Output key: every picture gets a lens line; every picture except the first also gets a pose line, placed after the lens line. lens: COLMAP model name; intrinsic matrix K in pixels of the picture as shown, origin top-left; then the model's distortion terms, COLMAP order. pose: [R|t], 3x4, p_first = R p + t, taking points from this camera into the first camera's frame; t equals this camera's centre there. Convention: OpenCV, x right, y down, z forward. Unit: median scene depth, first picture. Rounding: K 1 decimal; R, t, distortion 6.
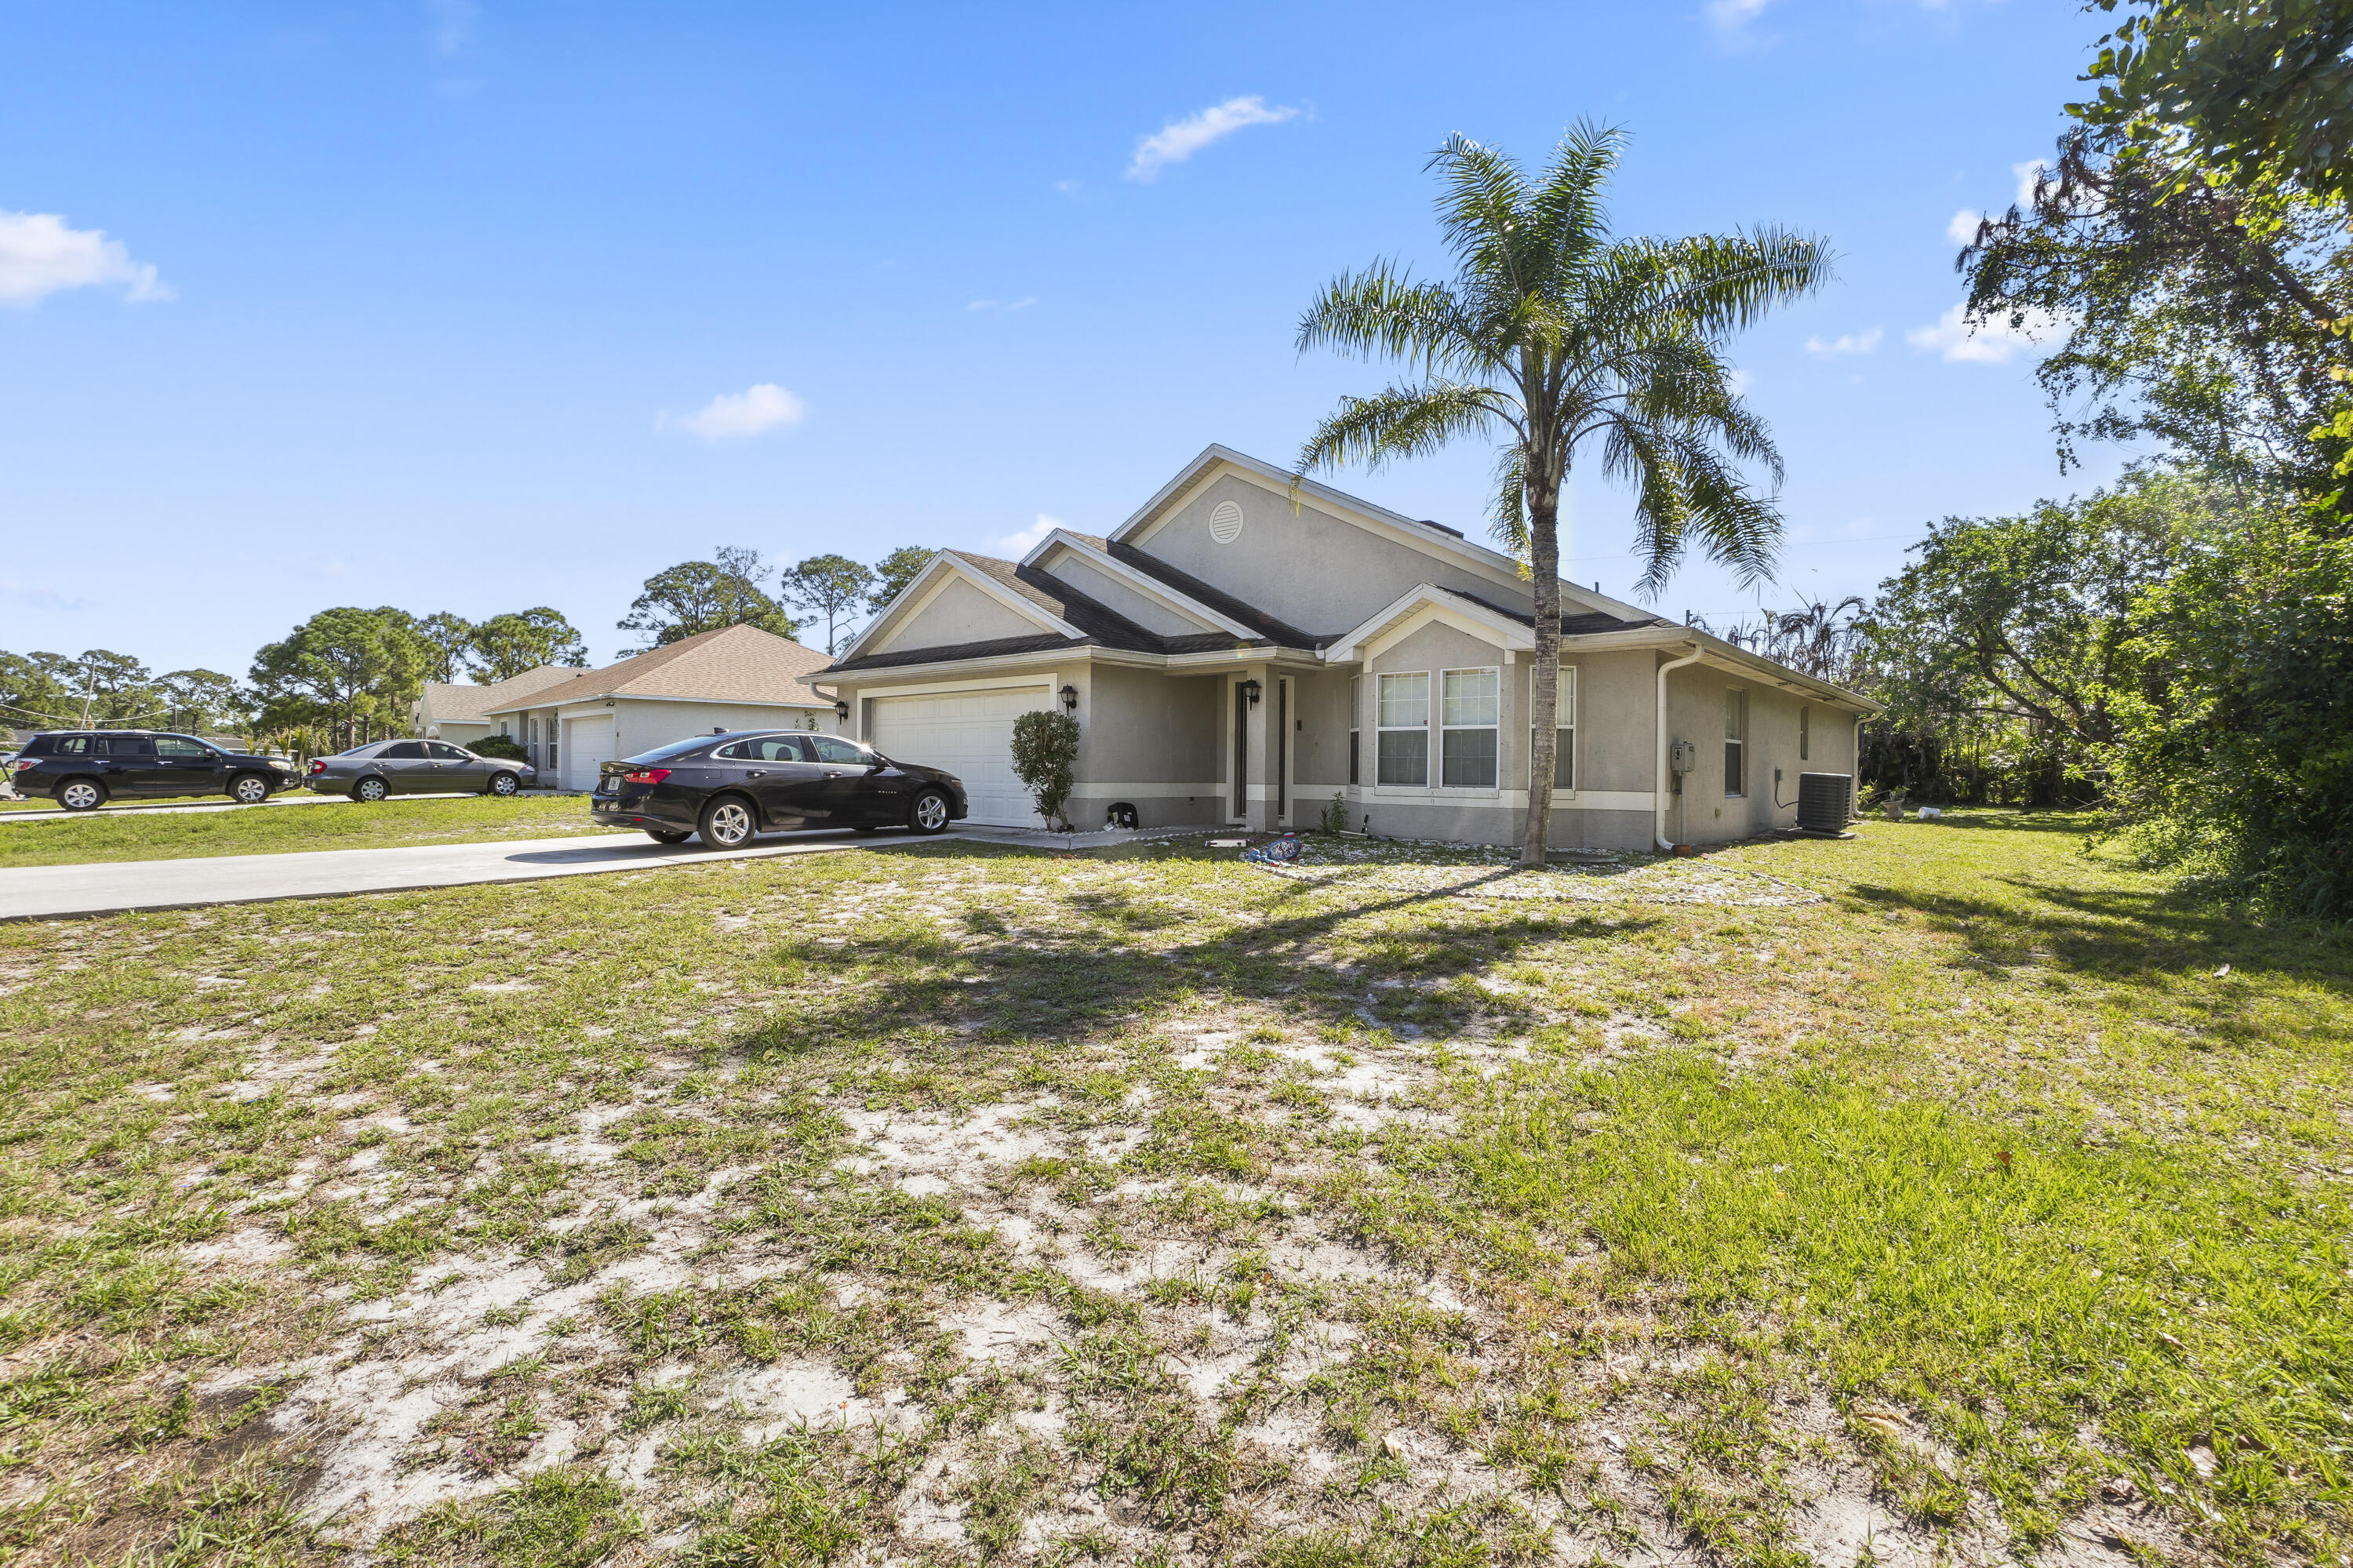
lens RADIAL K [[993.7, 0, 1182.4], [0, 993.7, 778.4], [0, 0, 1]] dist [-0.015108, 0.007288]
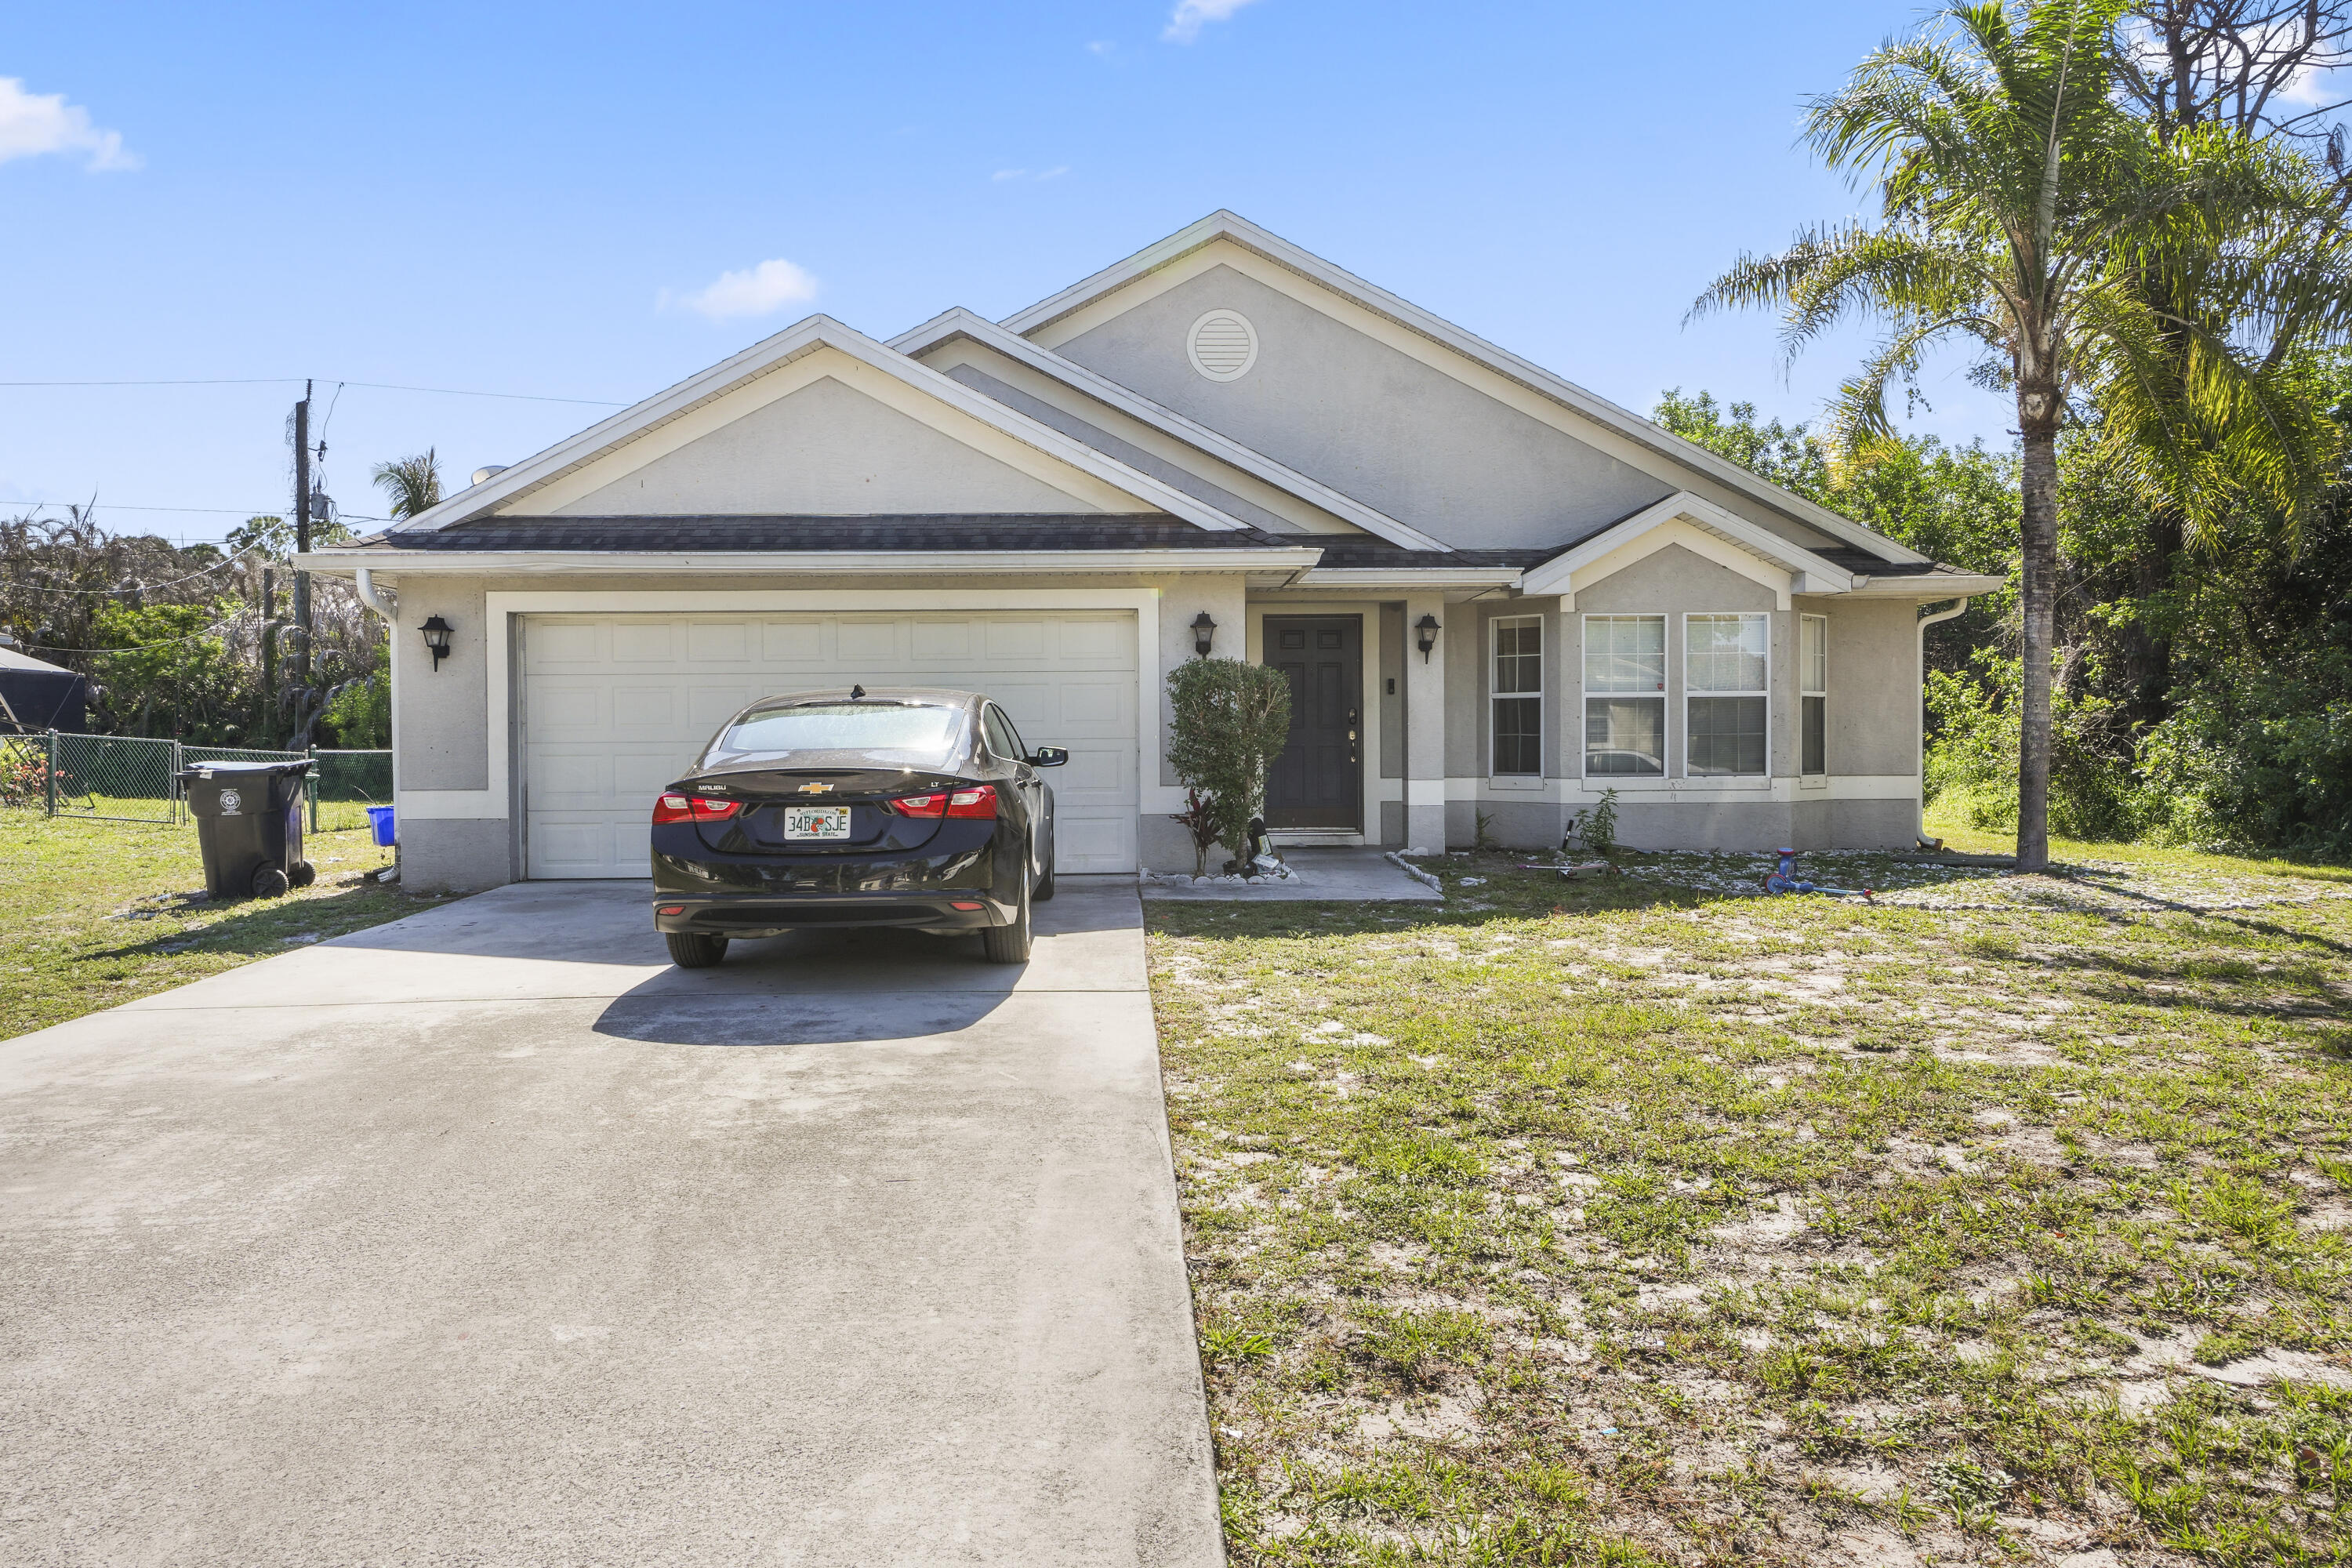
lens RADIAL K [[1617.2, 0, 1174.3], [0, 1617.2, 773.1], [0, 0, 1]] dist [0.062624, -0.000652]
pose [[0.746539, -0.027763, 0.664762, -0.876943], [0.021285, 0.999614, 0.017845, -0.024763], [-0.665001, 0.000828, 0.746842, 0.396418]]
